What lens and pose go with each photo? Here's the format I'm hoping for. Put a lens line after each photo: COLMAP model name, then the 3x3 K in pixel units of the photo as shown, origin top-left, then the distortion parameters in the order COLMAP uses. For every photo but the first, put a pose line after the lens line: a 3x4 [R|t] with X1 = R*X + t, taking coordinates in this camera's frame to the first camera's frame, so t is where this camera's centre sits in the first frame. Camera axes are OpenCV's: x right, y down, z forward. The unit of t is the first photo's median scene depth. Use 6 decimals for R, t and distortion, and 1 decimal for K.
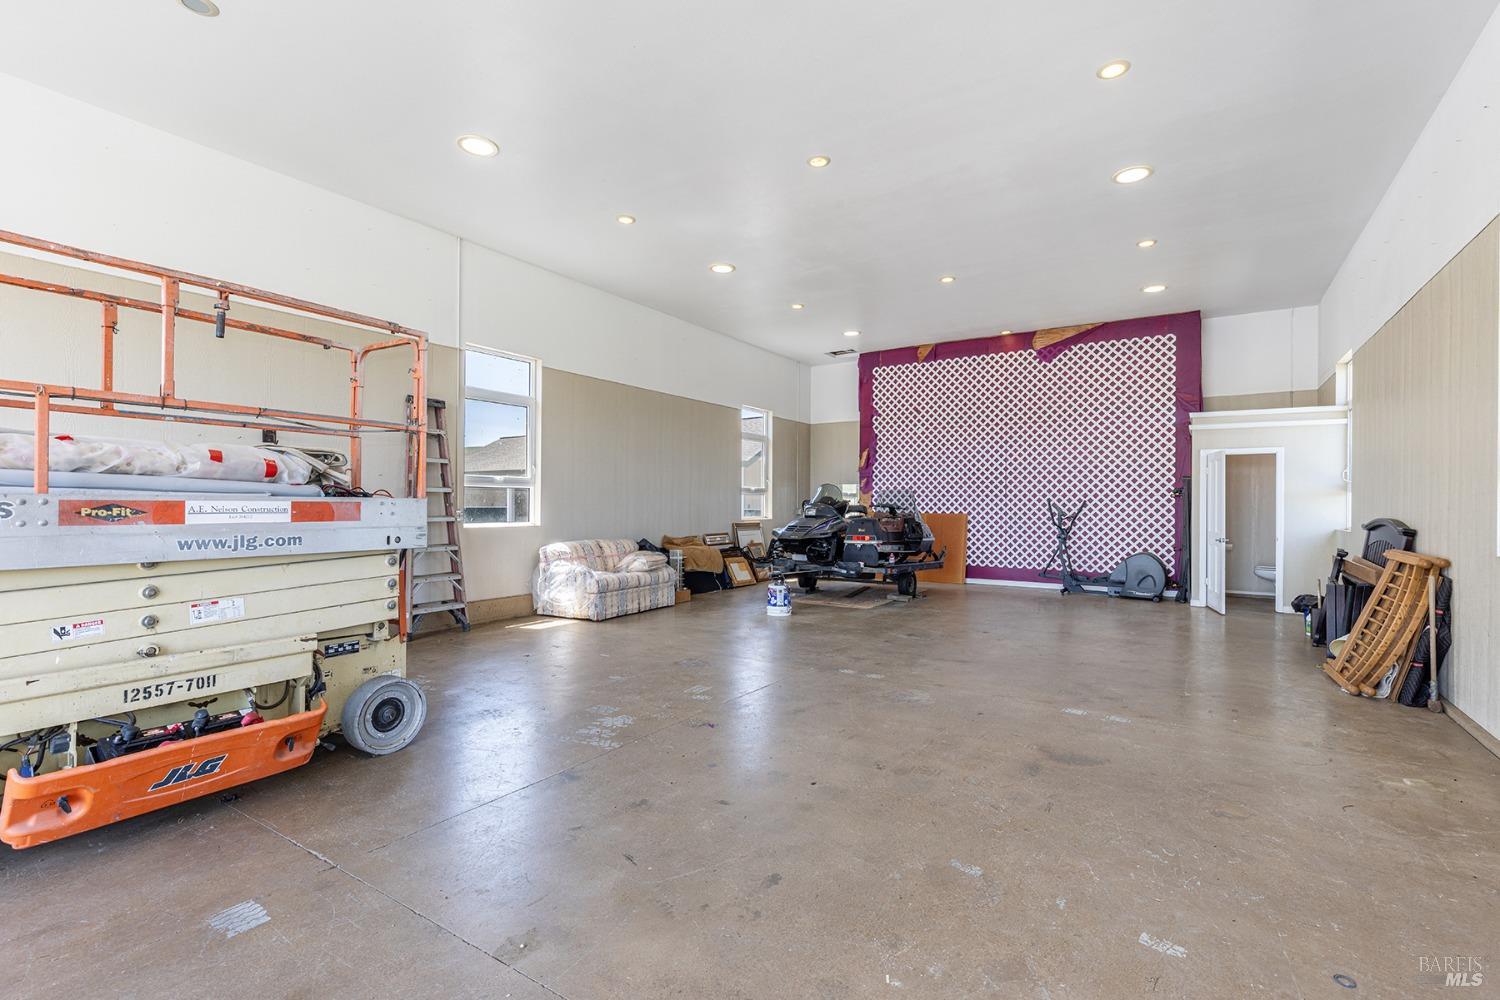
lens RADIAL K [[677.1, 0, 750.0], [0, 677.1, 500.0], [0, 0, 1]] dist [0.009994, -0.000304]
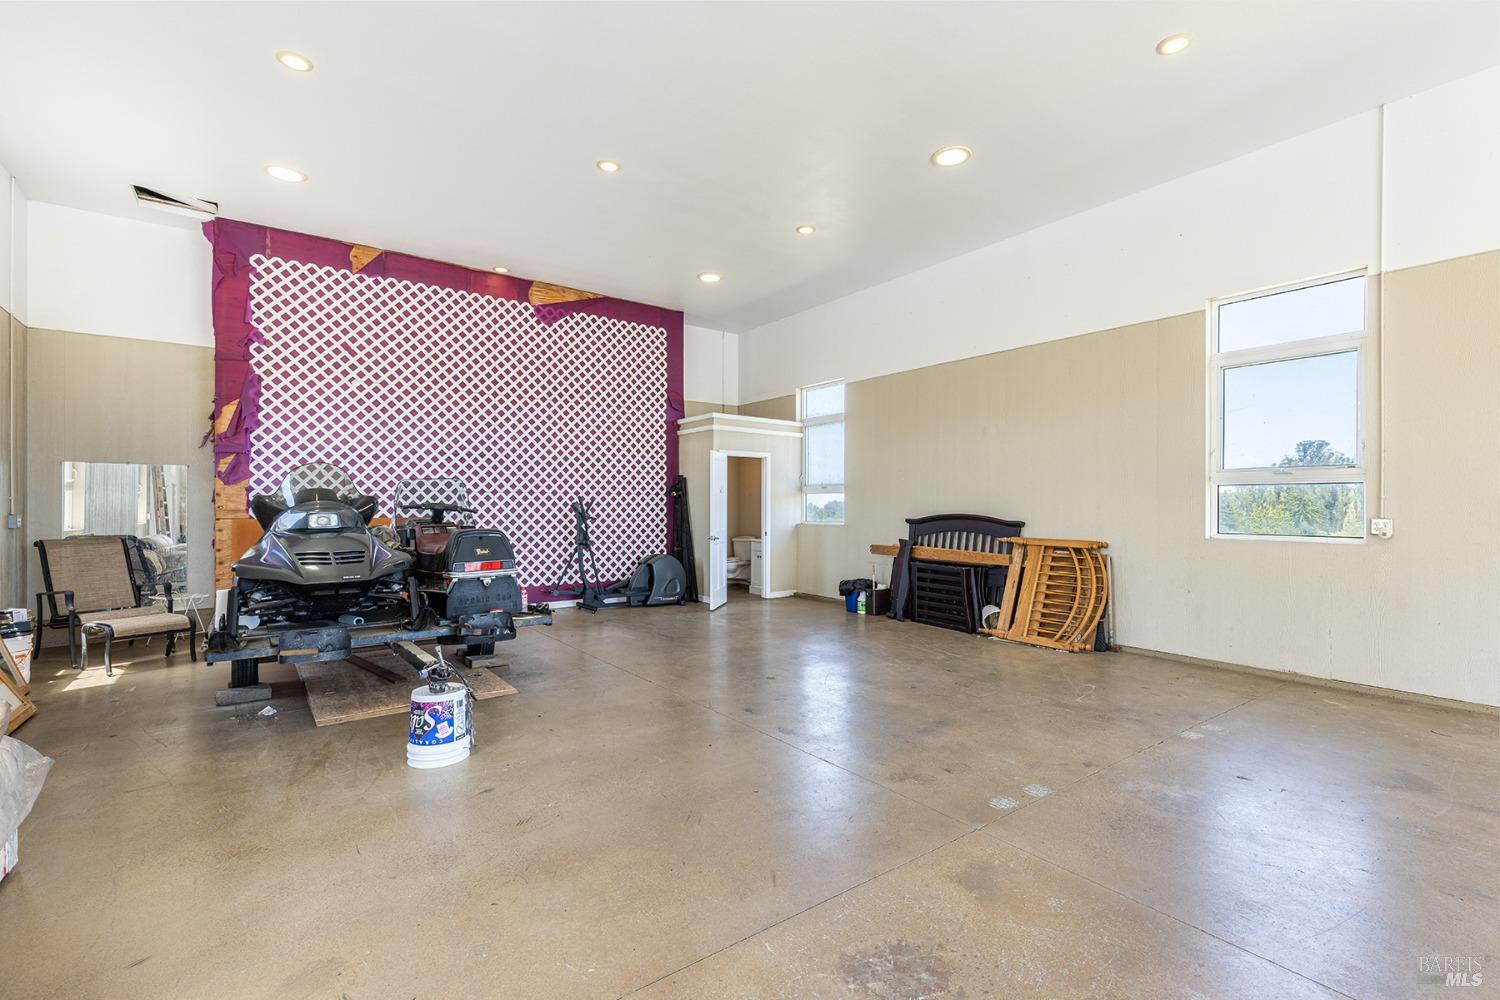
lens RADIAL K [[677.1, 0, 750.0], [0, 677.1, 500.0], [0, 0, 1]] dist [0.009994, -0.000304]
pose [[0.333676, -0.000311, 0.942688, -0.233646], [-0.006831, 0.999973, 0.002748, -0.000877], [-0.942663, -0.007356, 0.333665, 0.506854]]
